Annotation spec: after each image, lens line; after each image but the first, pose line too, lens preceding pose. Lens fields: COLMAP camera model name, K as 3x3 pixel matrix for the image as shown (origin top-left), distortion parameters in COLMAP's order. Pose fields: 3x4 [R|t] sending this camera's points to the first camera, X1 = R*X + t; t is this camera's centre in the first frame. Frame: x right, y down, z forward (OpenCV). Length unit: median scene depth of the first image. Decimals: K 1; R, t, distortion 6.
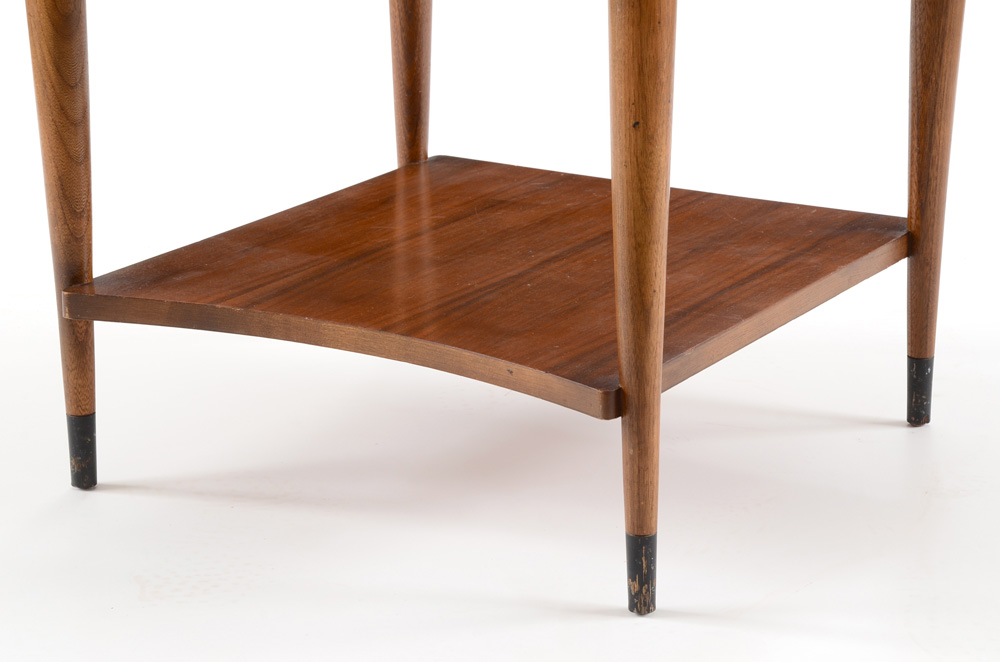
lens RADIAL K [[2833.5, 0, 492.7], [0, 2833.5, 337.7], [0, 0, 1]] dist [0.676866, 0.000000]
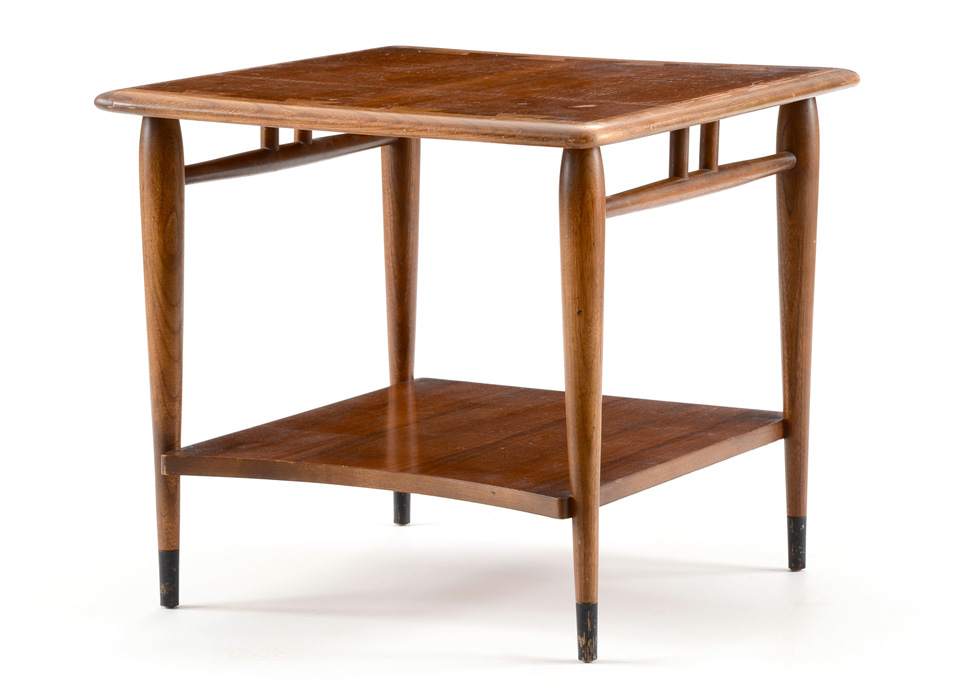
lens RADIAL K [[4242.9, 0, 491.0], [0, 4242.9, 347.1], [0, 0, 1]] dist [1.130406, 0.000000]
pose [[0.999508, -0.004942, 0.030967, -0.054649], [0.008925, 0.991493, -0.129850, 0.195155], [-0.030062, 0.130062, 0.991050, -1.009160]]
